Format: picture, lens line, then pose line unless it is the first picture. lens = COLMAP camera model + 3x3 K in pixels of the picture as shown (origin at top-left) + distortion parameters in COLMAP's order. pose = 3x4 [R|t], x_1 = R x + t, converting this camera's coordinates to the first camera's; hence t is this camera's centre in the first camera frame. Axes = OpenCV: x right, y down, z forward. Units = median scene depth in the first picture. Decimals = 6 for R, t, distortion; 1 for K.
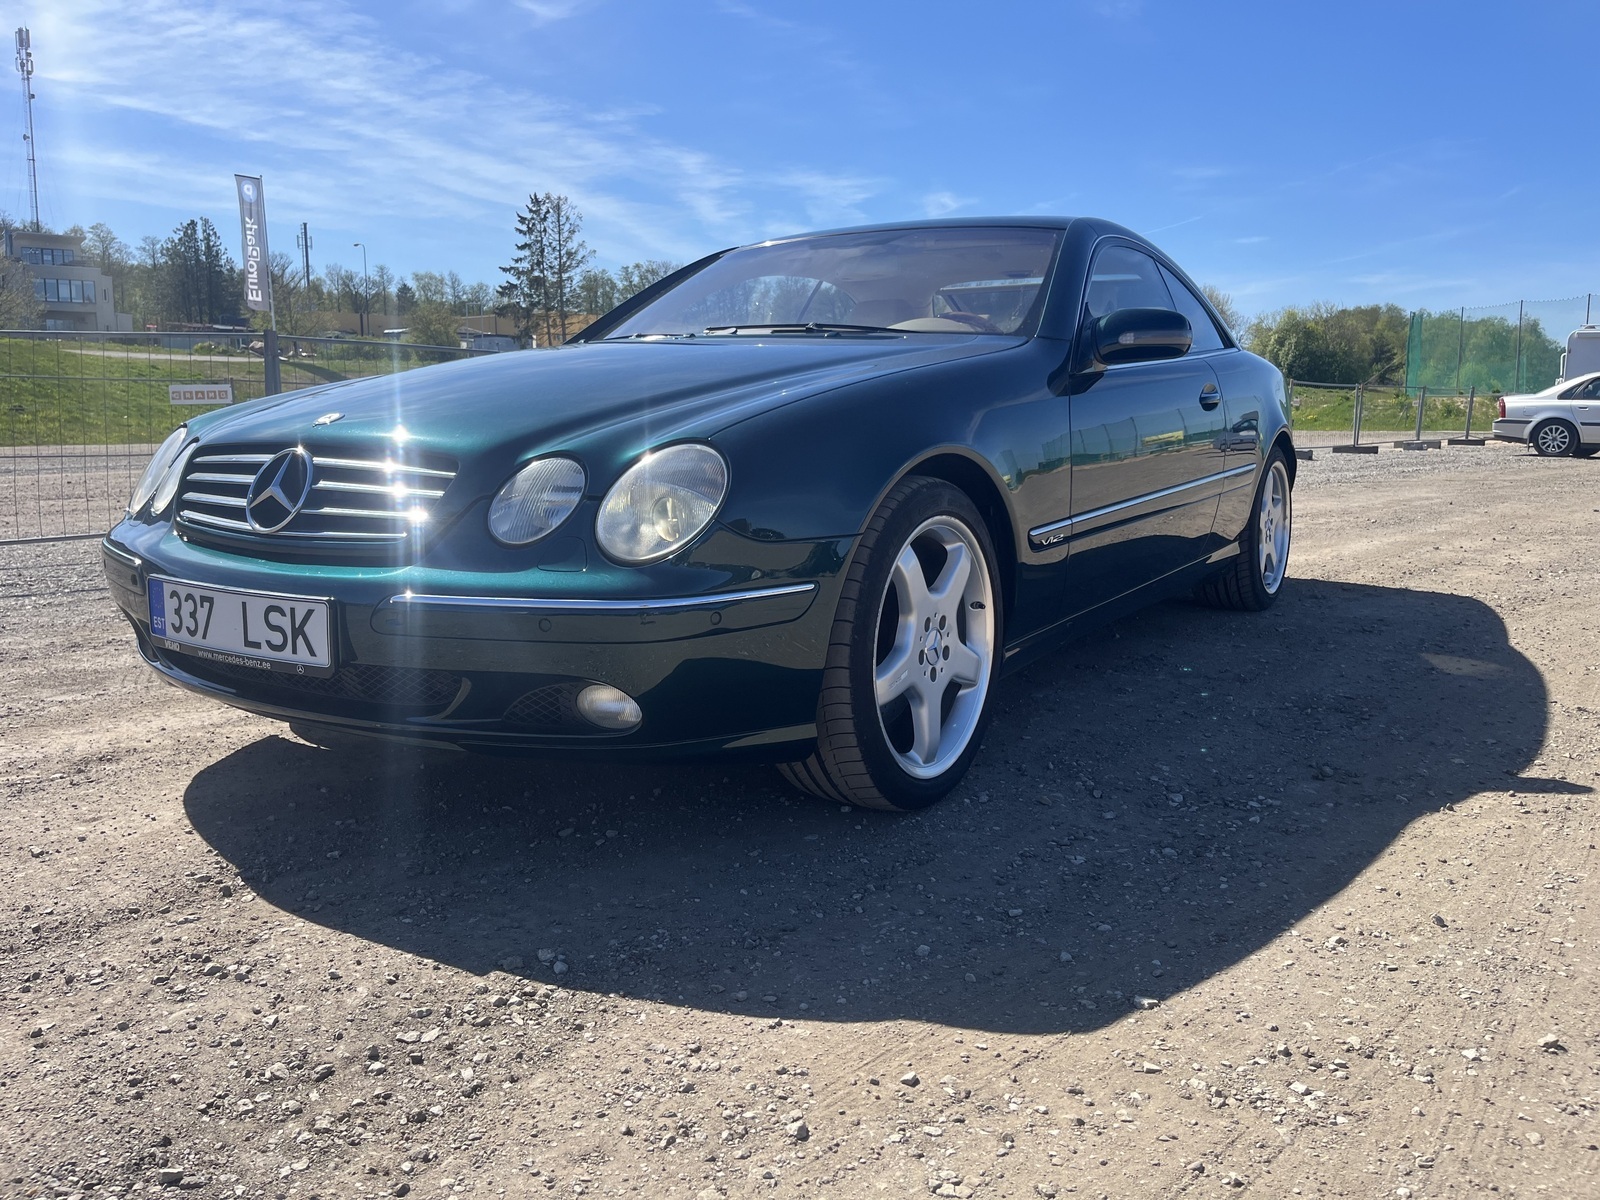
lens RADIAL K [[1224.7, 0, 800.0], [0, 1224.7, 600.0], [0, 0, 1]] dist [0.064374, -0.086074]
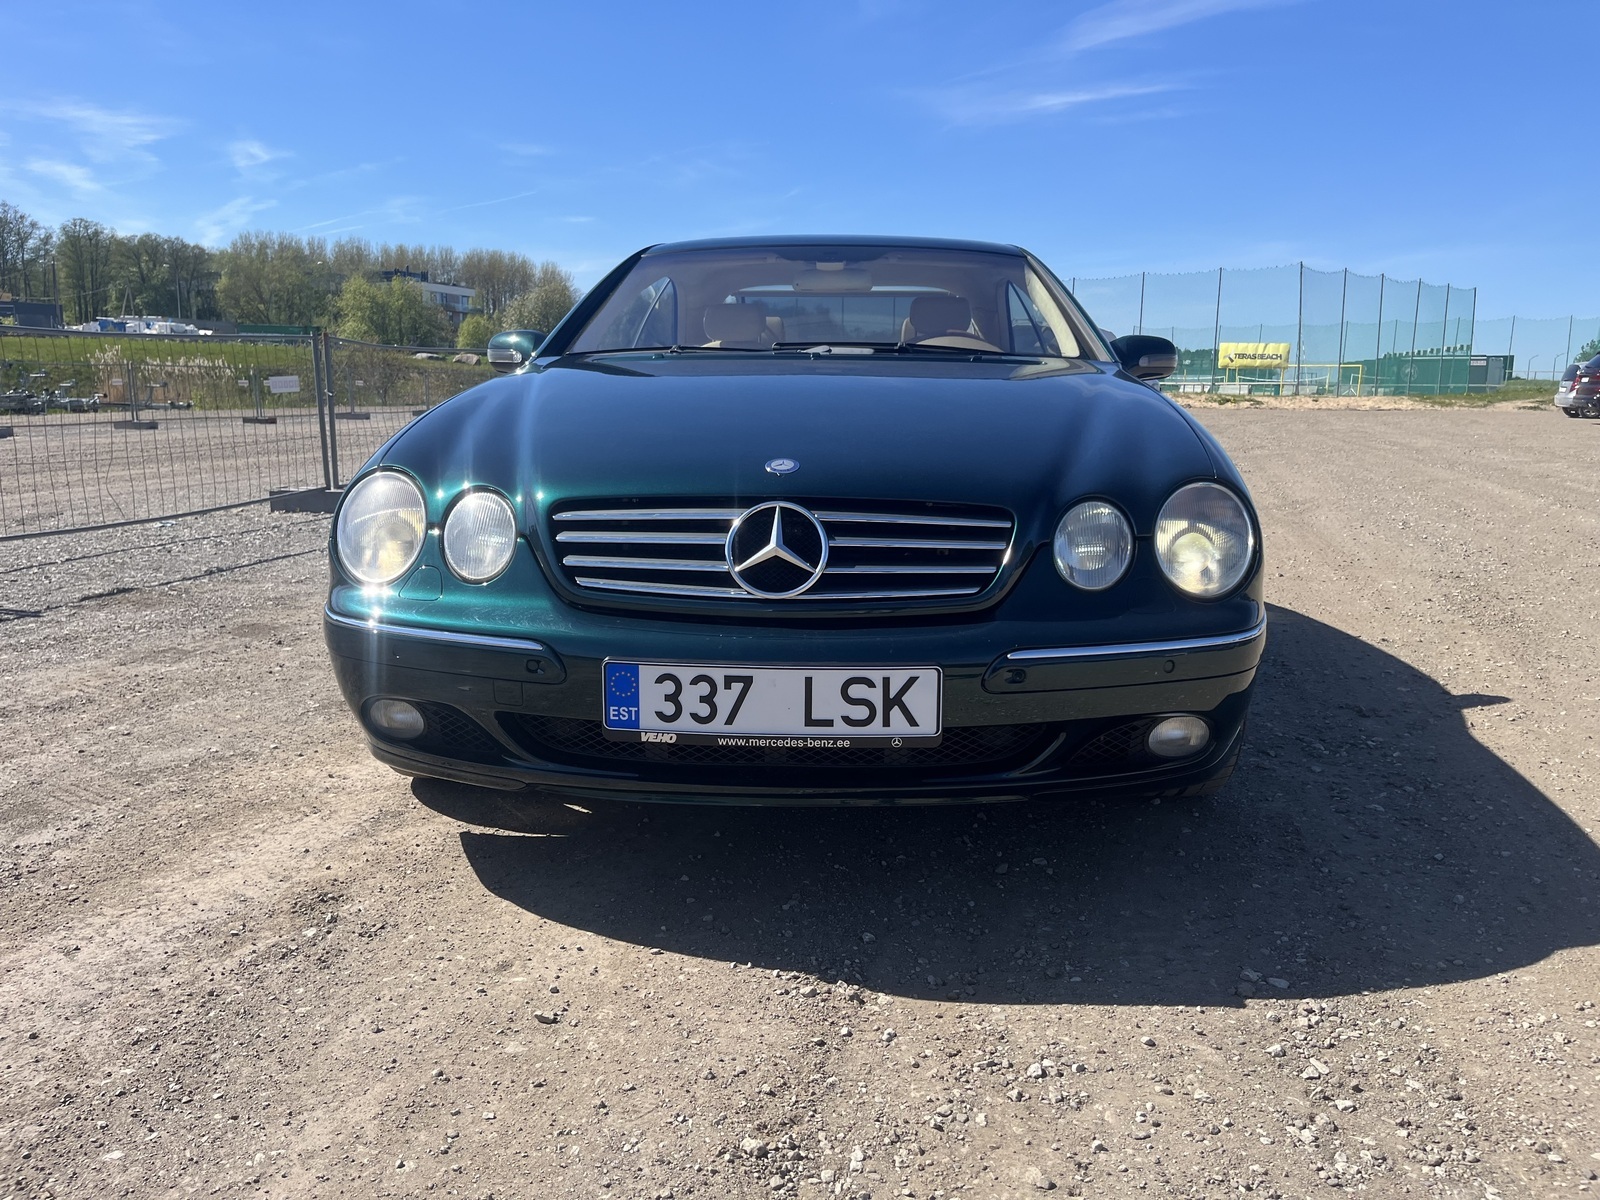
lens RADIAL K [[1224.7, 0, 800.0], [0, 1224.7, 600.0], [0, 0, 1]] dist [0.064374, -0.086074]
pose [[0.868506, -0.086264, 0.488115, -0.861780], [0.075364, 0.996272, 0.041974, -0.090164], [-0.489917, 0.000332, 0.871769, 0.216989]]
